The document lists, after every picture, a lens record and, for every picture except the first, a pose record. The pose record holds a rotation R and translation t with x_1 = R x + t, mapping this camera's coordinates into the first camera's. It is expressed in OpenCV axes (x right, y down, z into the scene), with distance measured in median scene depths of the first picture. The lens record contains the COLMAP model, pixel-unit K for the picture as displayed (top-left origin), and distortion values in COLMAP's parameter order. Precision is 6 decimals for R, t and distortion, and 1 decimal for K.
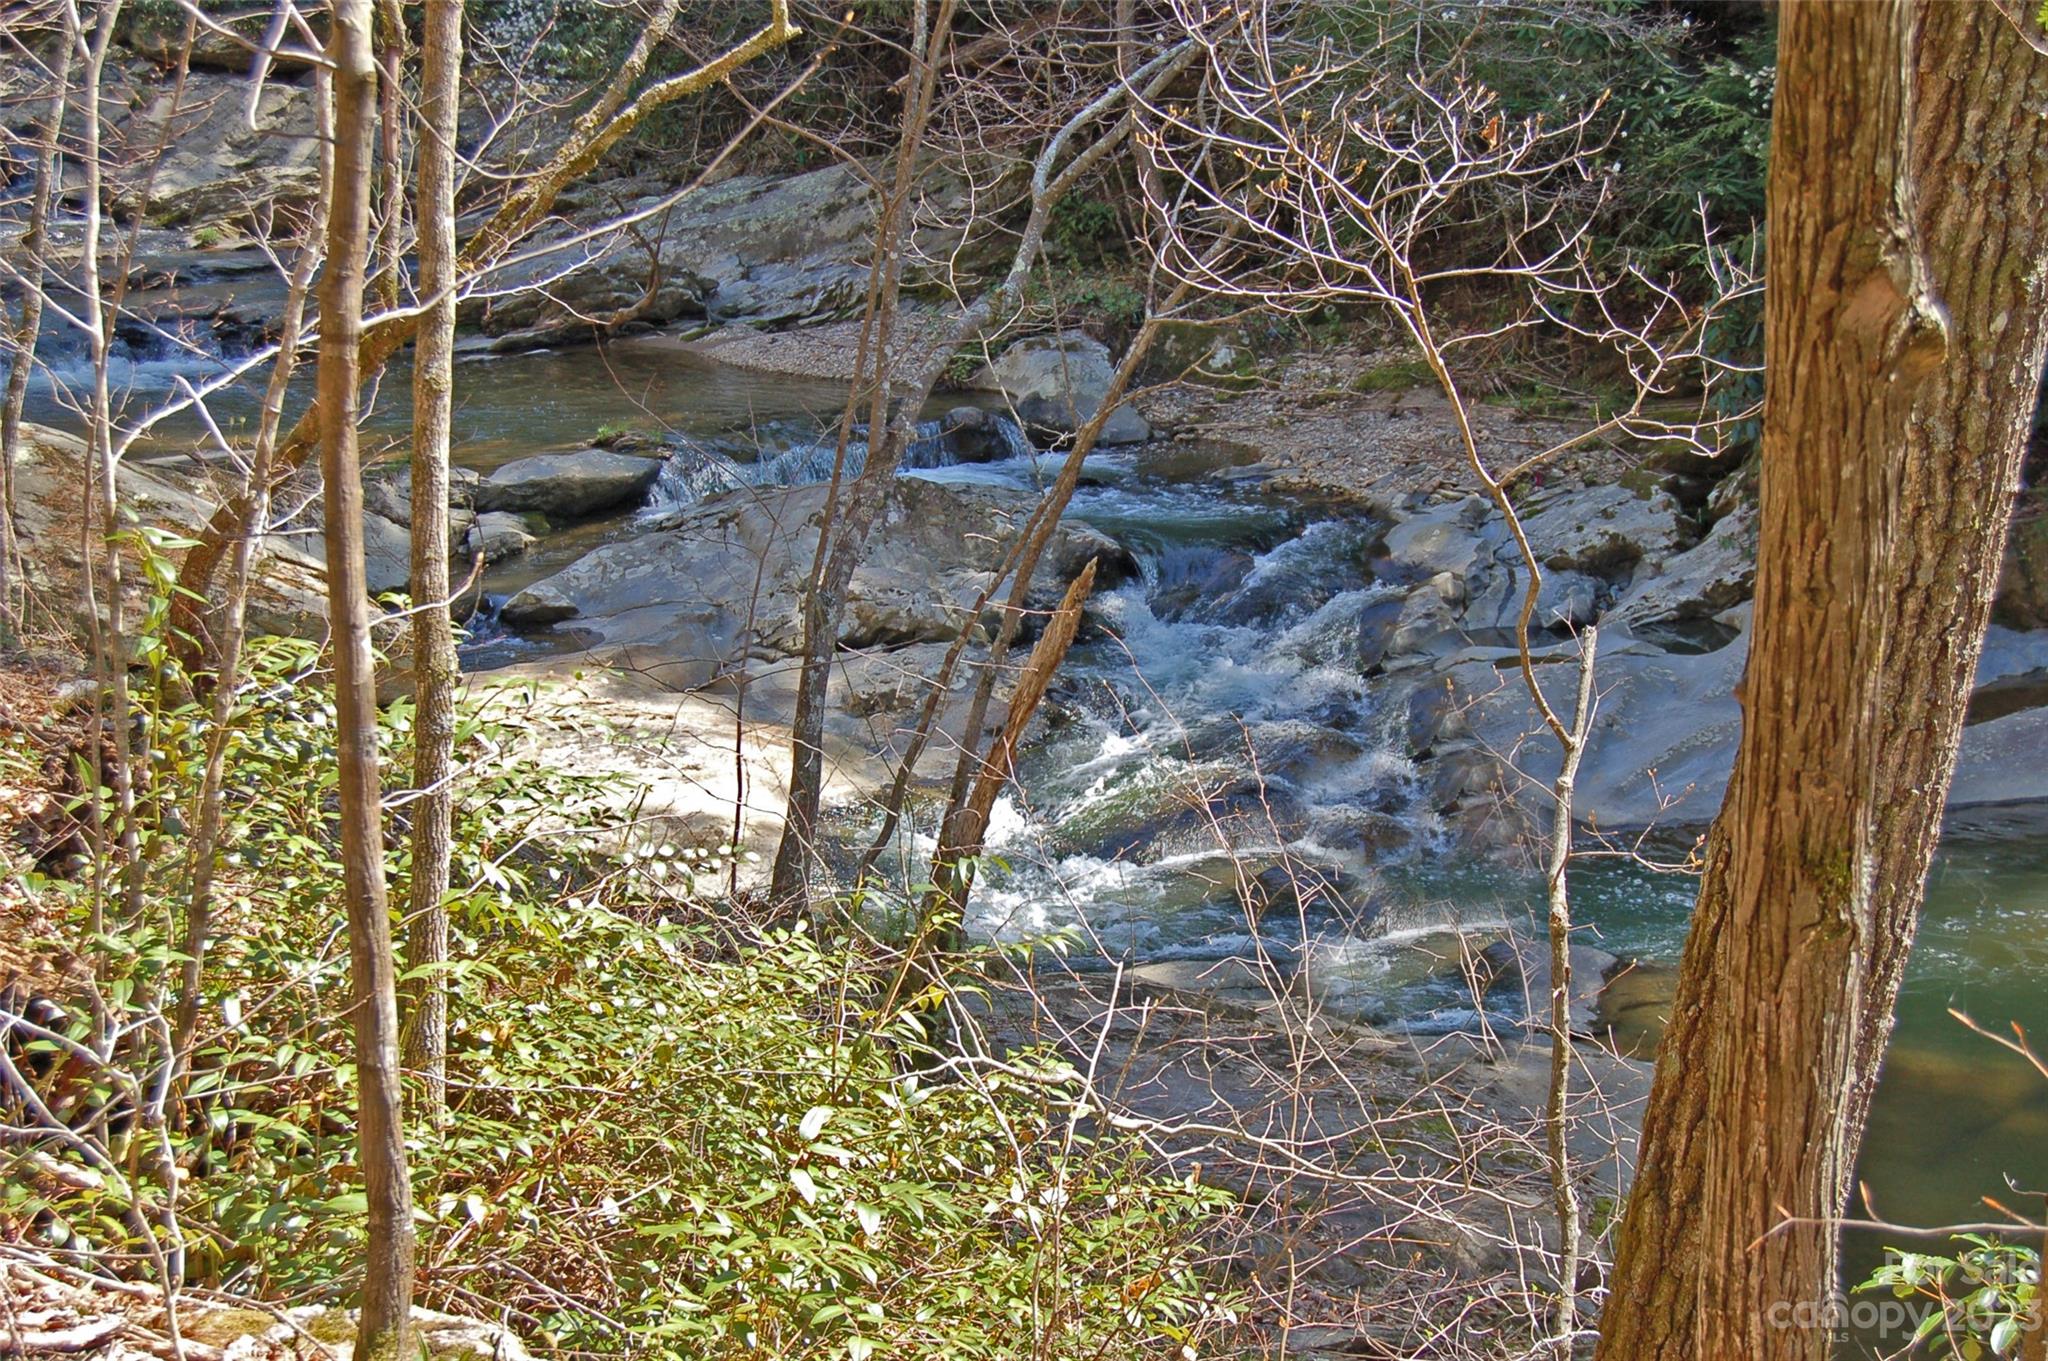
lens RADIAL K [[3225.0, 0, 1024.0], [0, 3225.0, 680.5], [0, 0, 1]] dist [-0.034728, 0.001700]
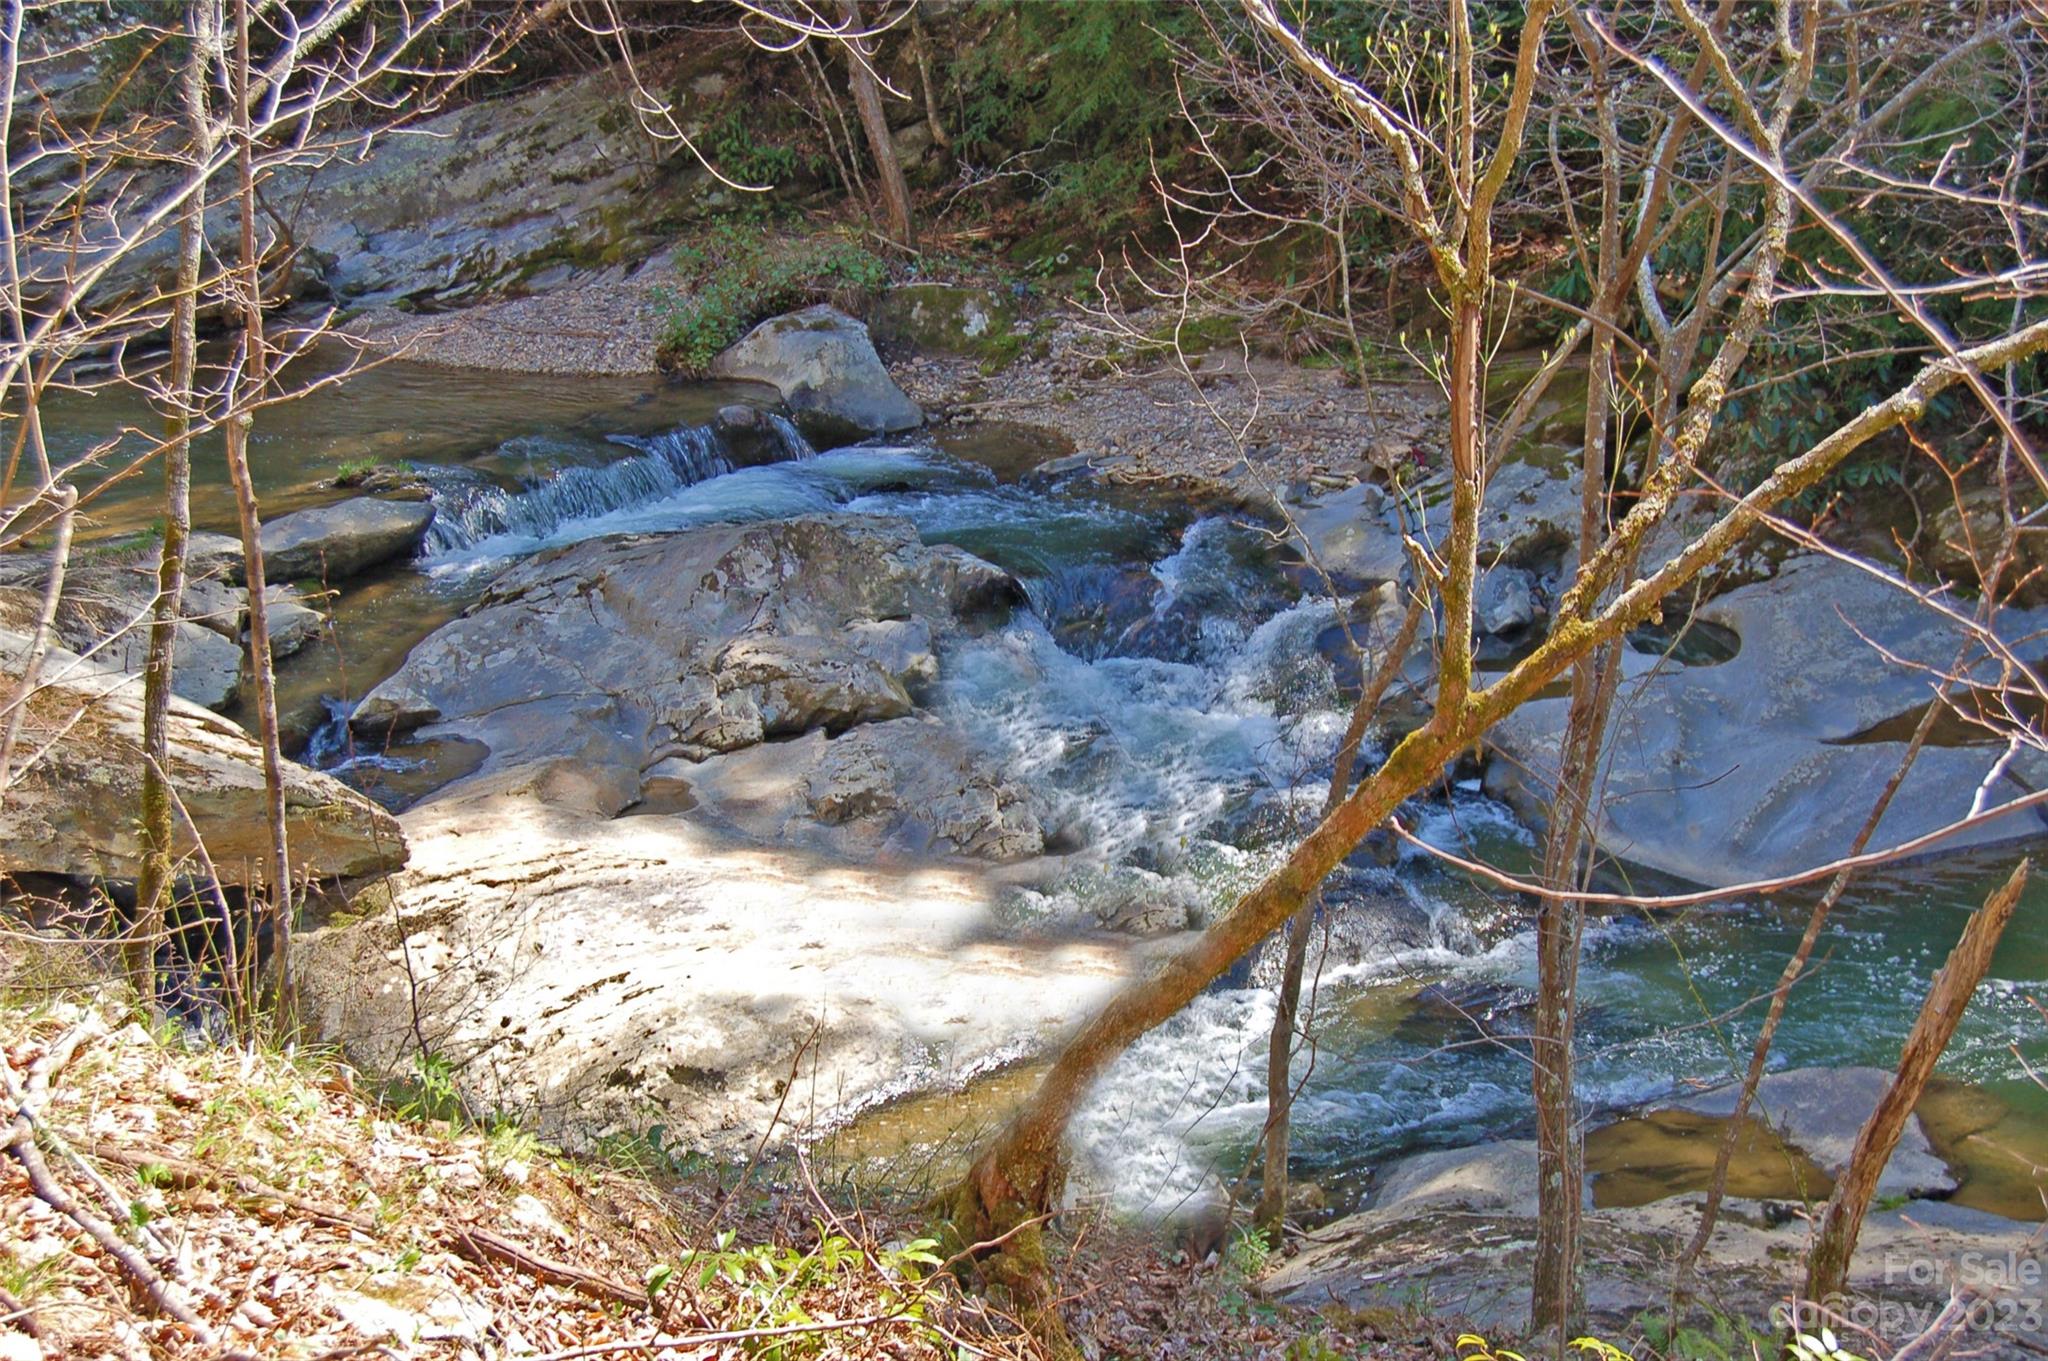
lens RADIAL K [[3225.0, 0, 1024.0], [0, 3225.0, 680.5], [0, 0, 1]] dist [-0.034728, 0.001700]
pose [[0.971856, -0.082600, 0.220619, -0.154674], [0.072128, 0.995871, 0.055124, -0.057786], [-0.224261, -0.037660, 0.973801, 0.133744]]
